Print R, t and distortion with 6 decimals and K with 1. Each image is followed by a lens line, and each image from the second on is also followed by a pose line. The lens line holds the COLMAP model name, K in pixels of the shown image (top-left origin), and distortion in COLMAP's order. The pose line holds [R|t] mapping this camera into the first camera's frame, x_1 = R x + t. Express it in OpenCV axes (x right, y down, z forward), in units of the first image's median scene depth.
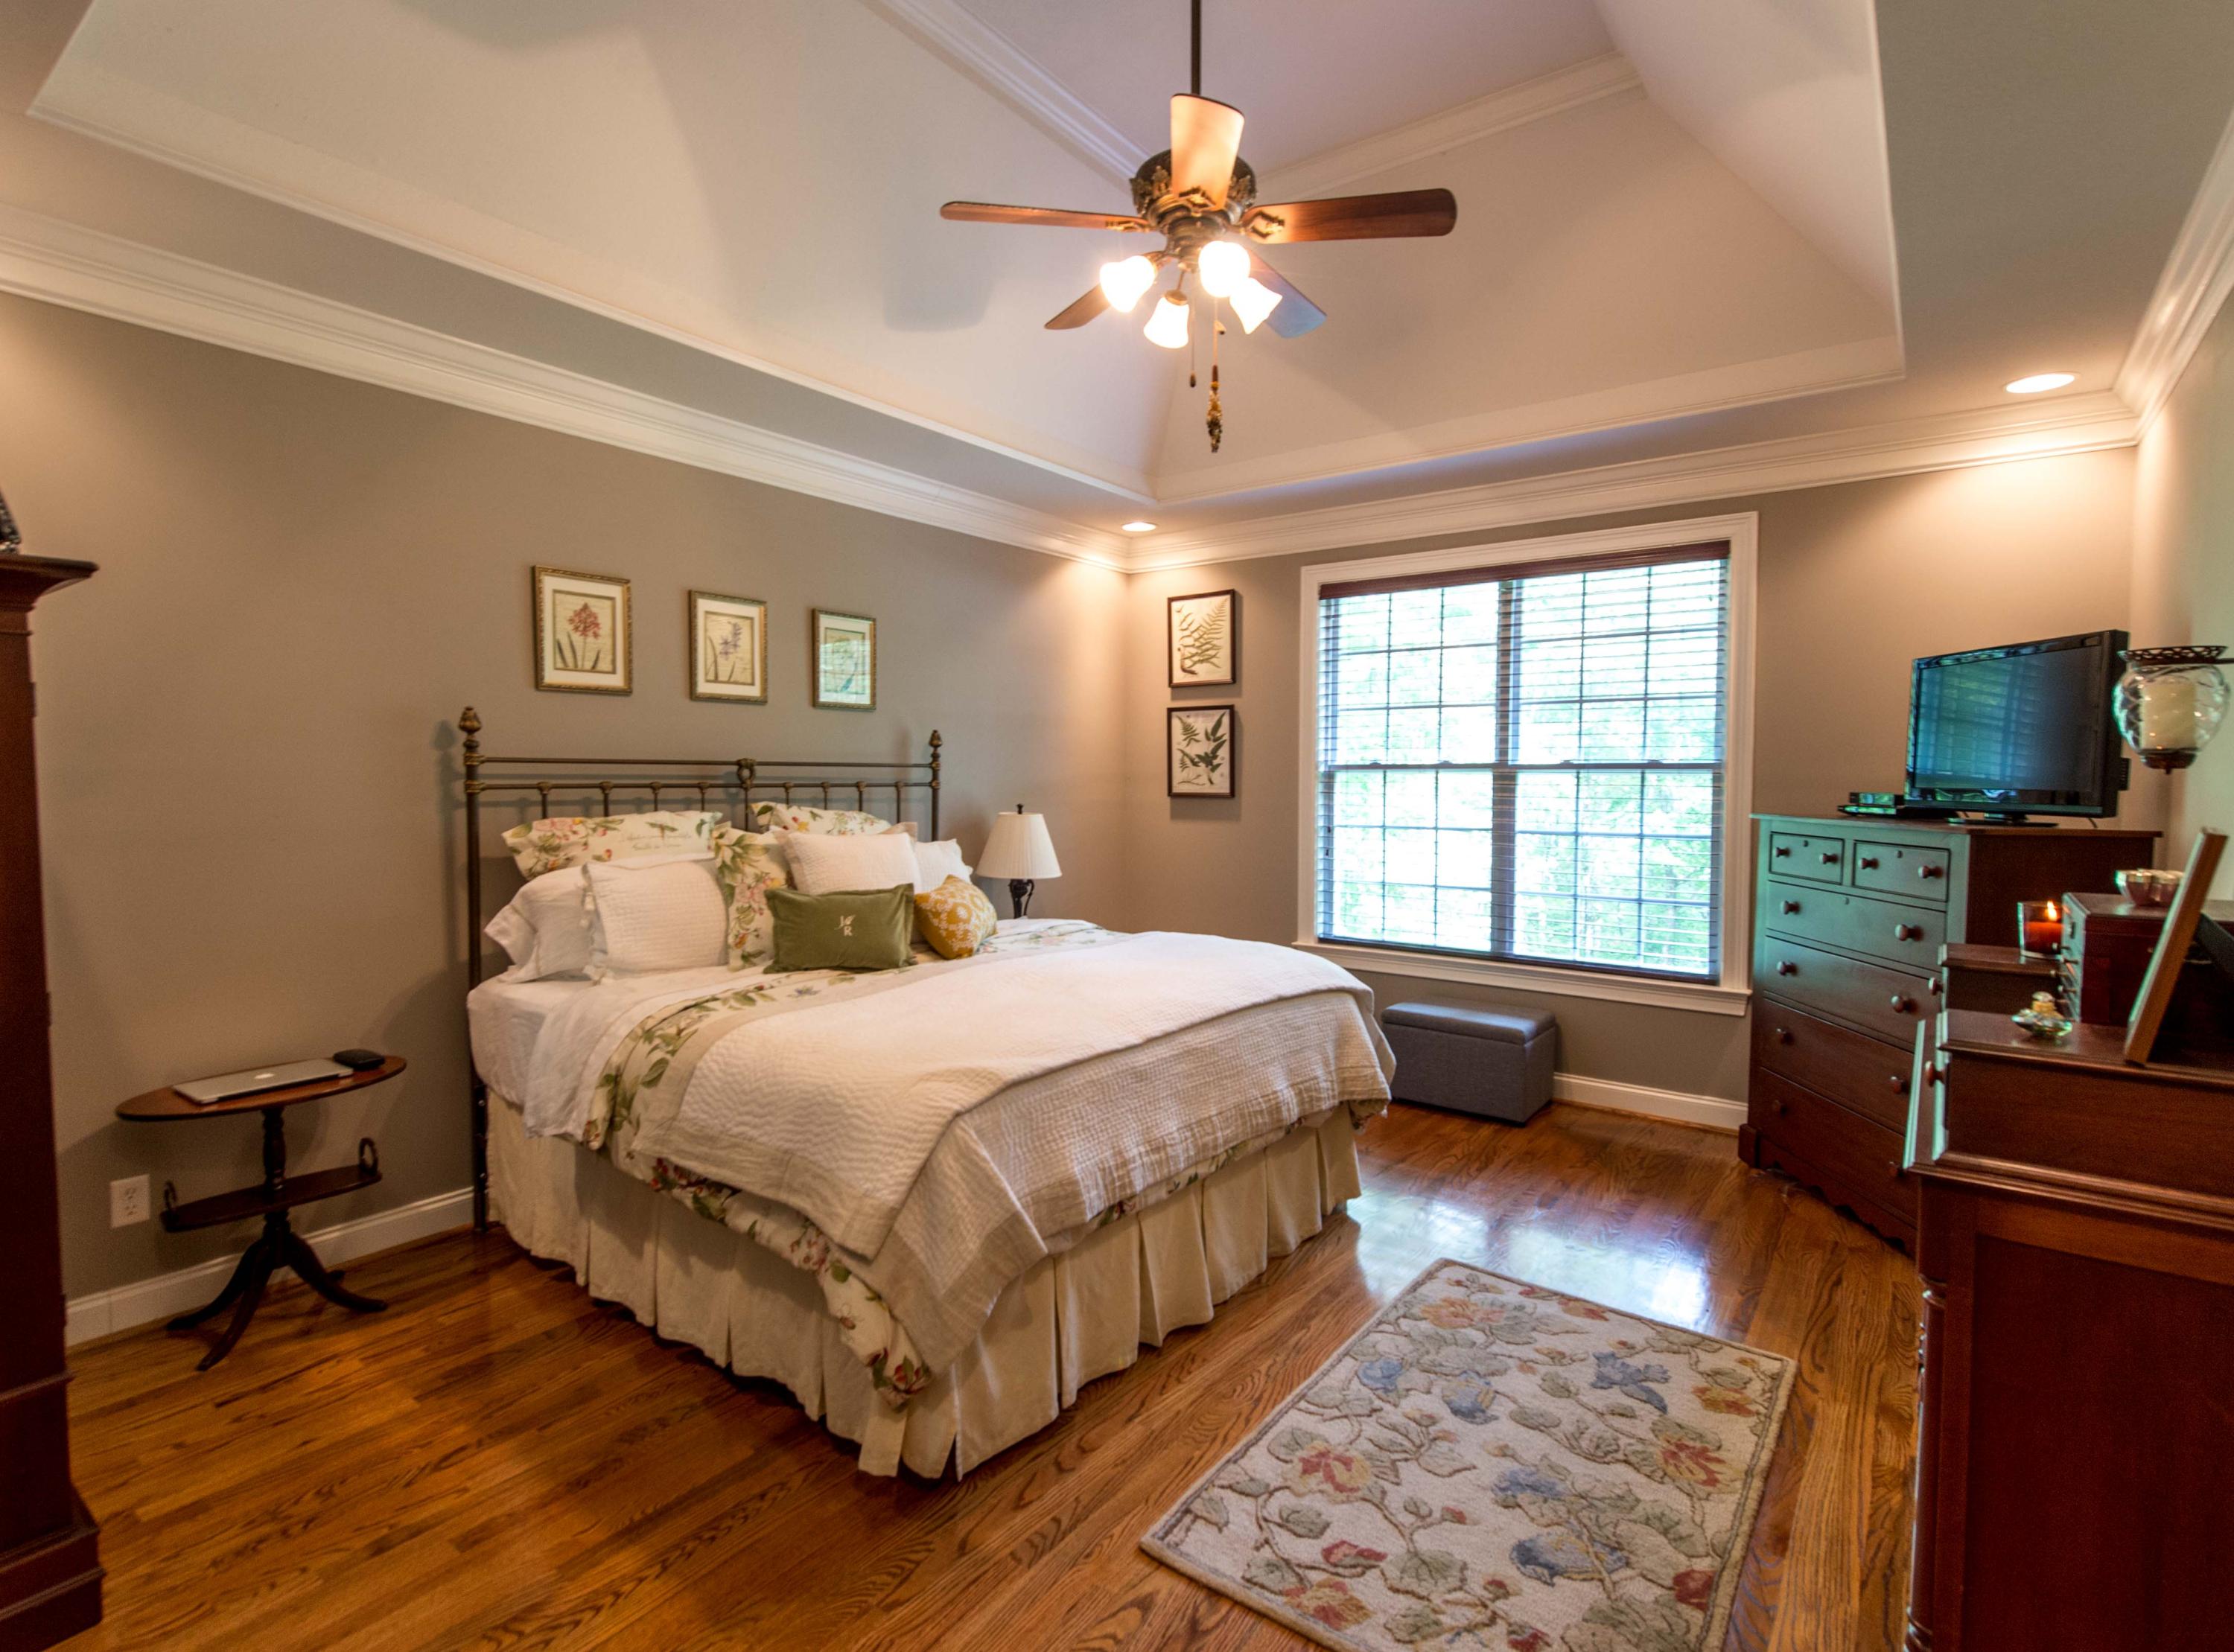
lens RADIAL K [[1104.3, 0, 1112.8], [0, 1104.3, 822.6], [0, 0, 1]] dist [0.012771, -0.000169]
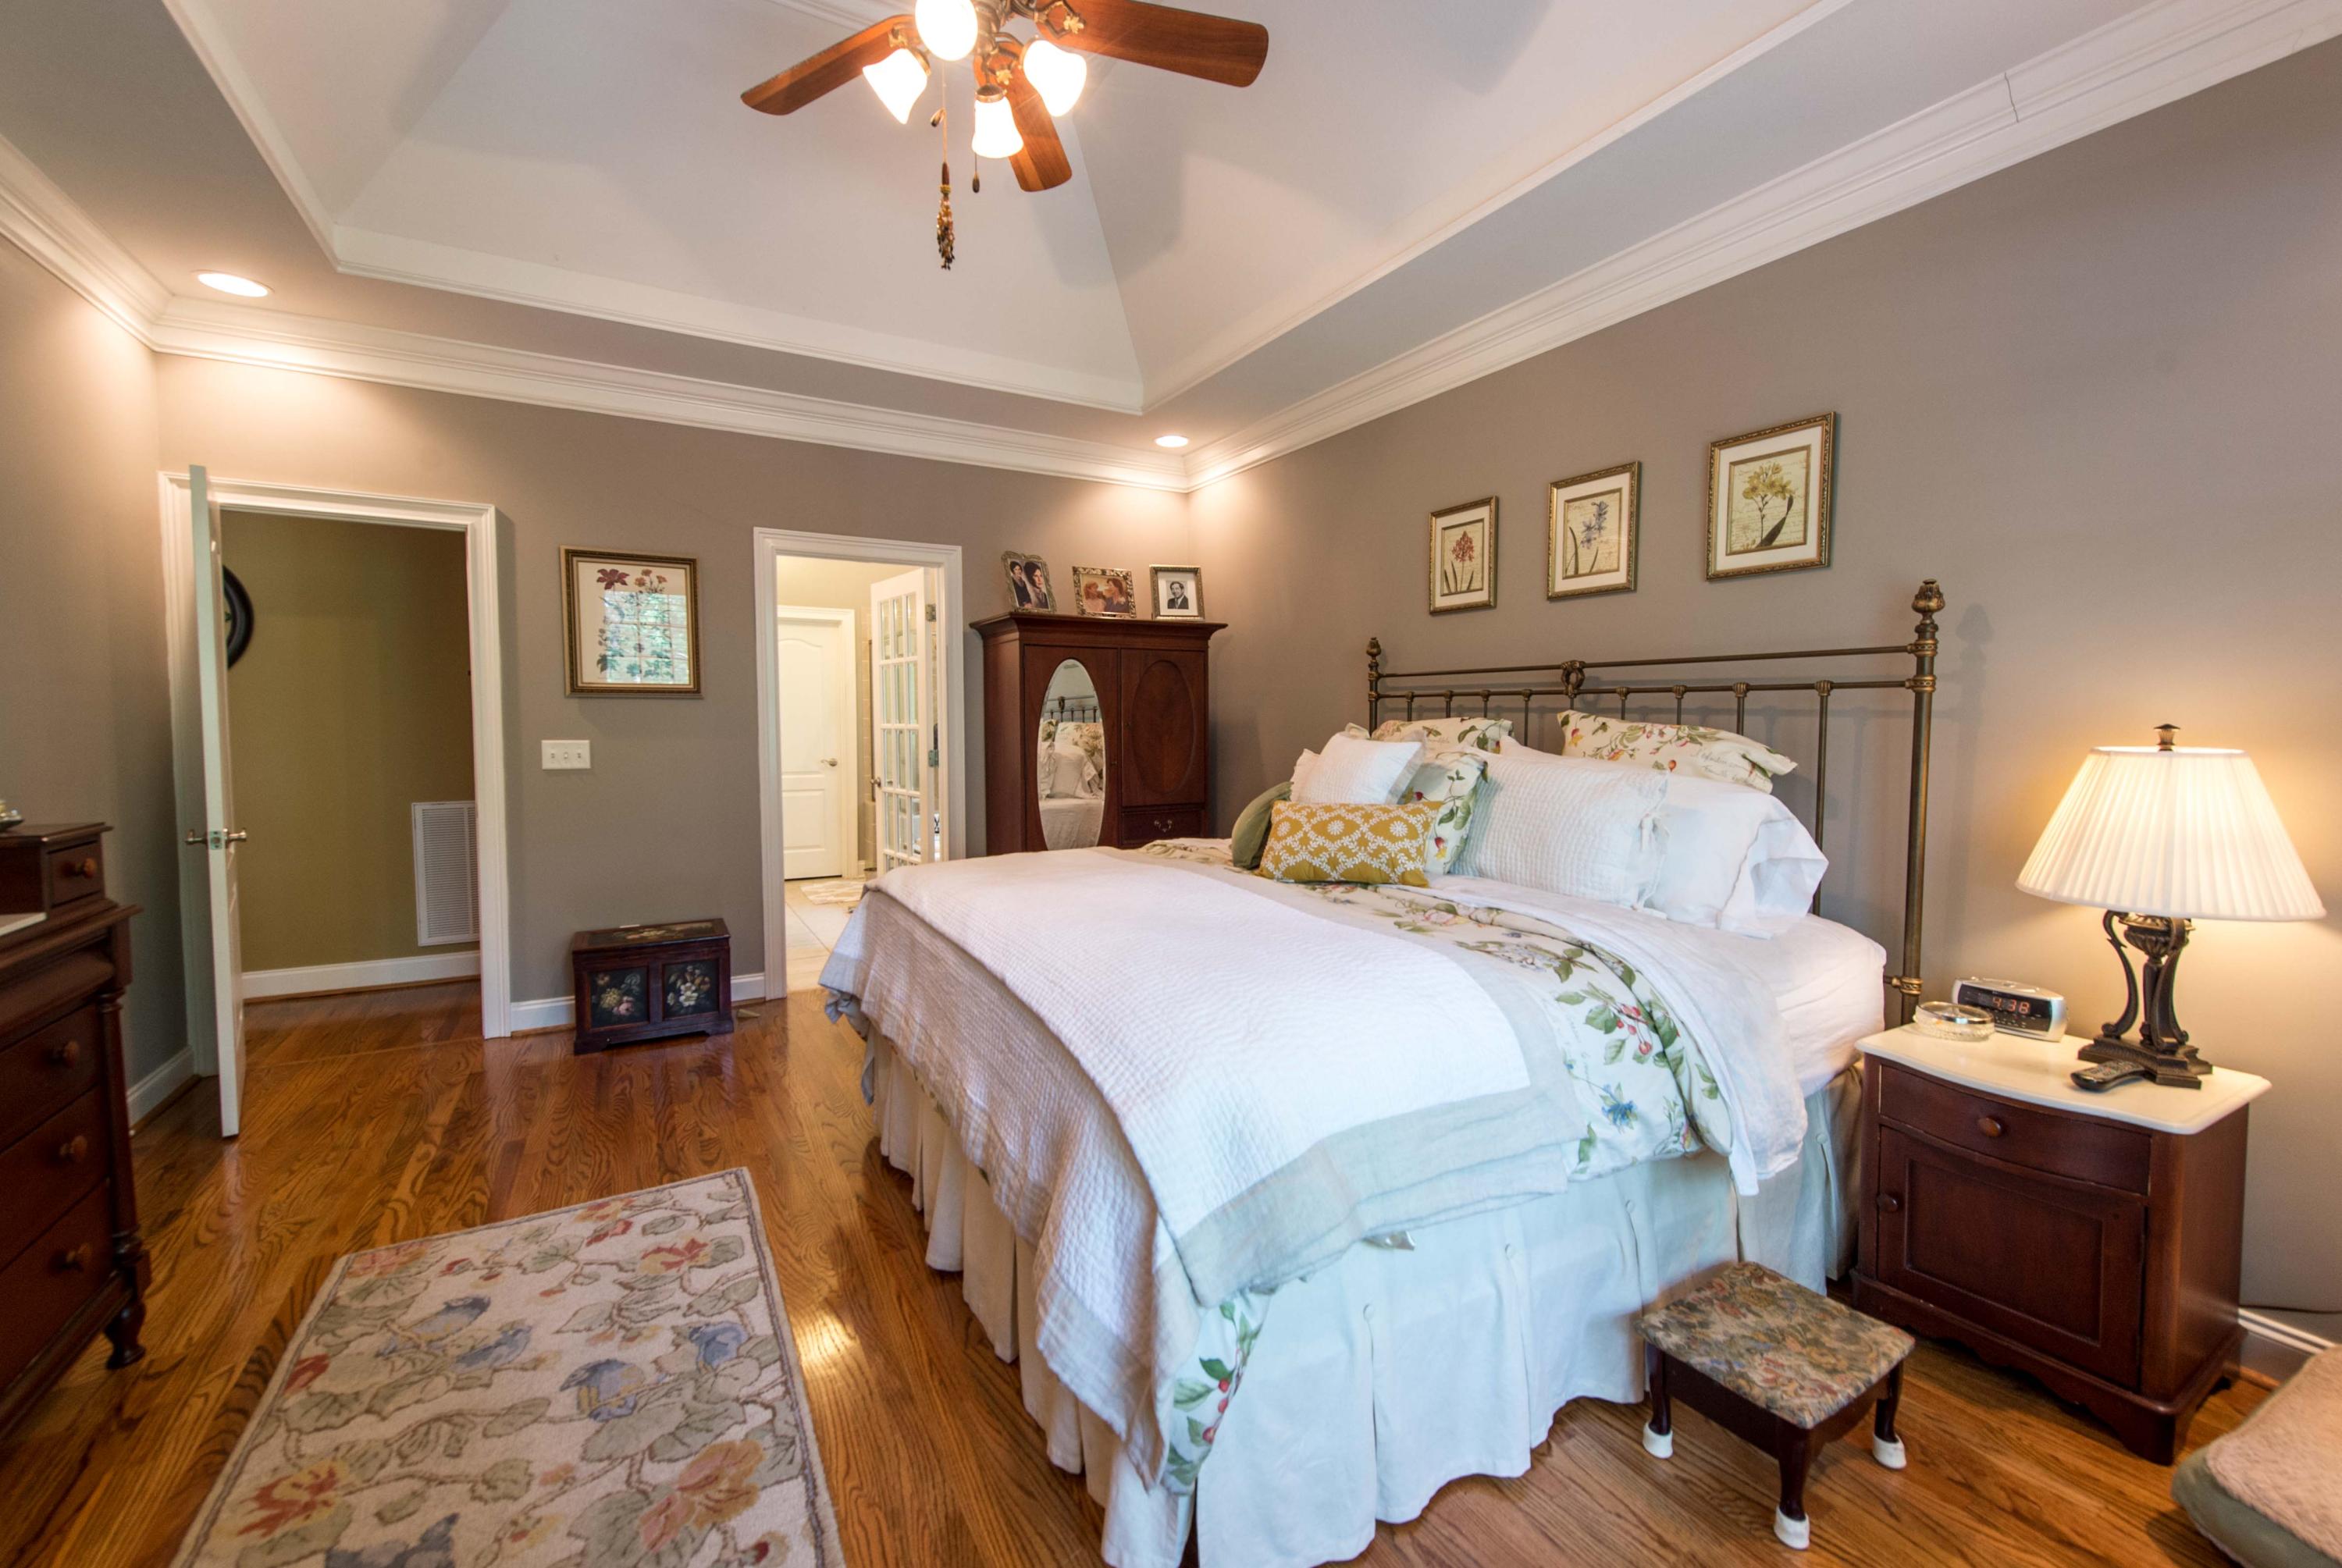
lens RADIAL K [[949.8, 0, 1157.8], [0, 949.8, 773.8], [0, 0, 1]] dist [0.017882, -0.004757]
pose [[-0.406368, 0.050668, -0.912304, 0.548996], [-0.044746, 0.996160, 0.075256, -0.012810], [0.912613, 0.071404, -0.402540, 1.136958]]
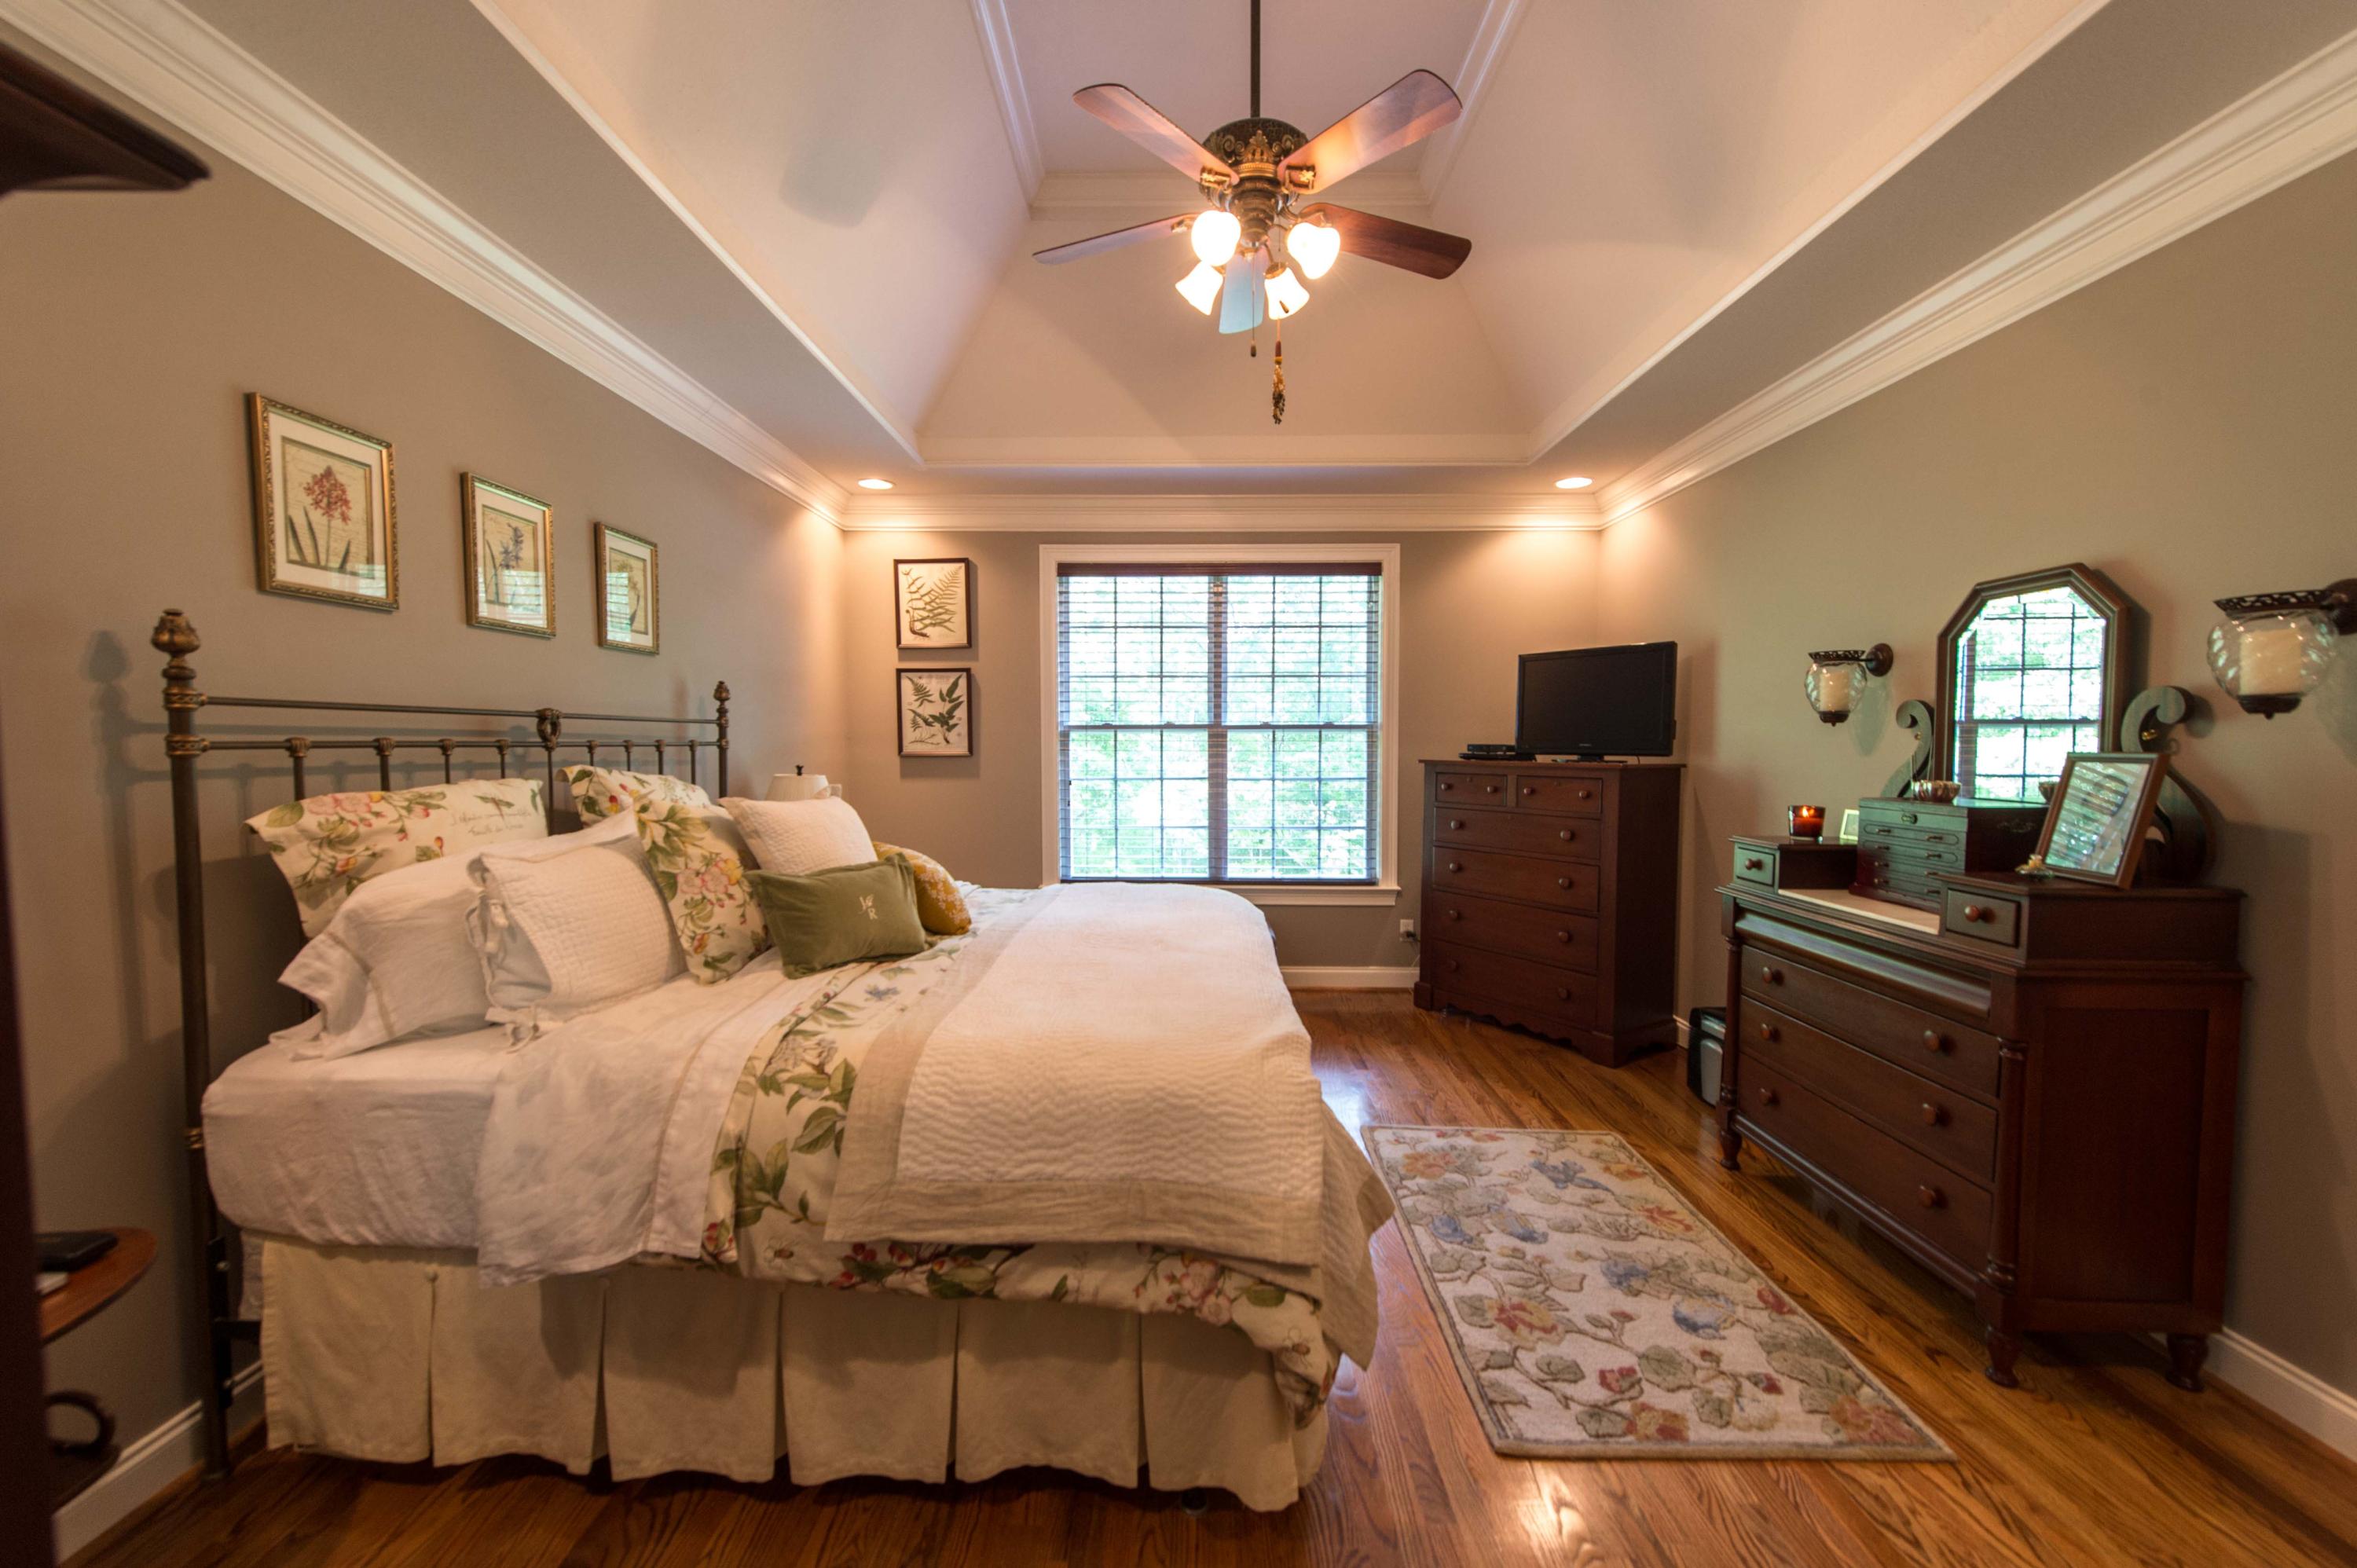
lens RADIAL K [[929.2, 0, 1172.5], [0, 929.2, 792.1], [0, 0, 1]] dist [0.020392, -0.008397]
pose [[0.809879, -0.036100, 0.585485, -0.409073], [0.028849, 0.999348, 0.021713, -0.002540], [-0.585887, -0.000694, 0.810392, 0.258019]]
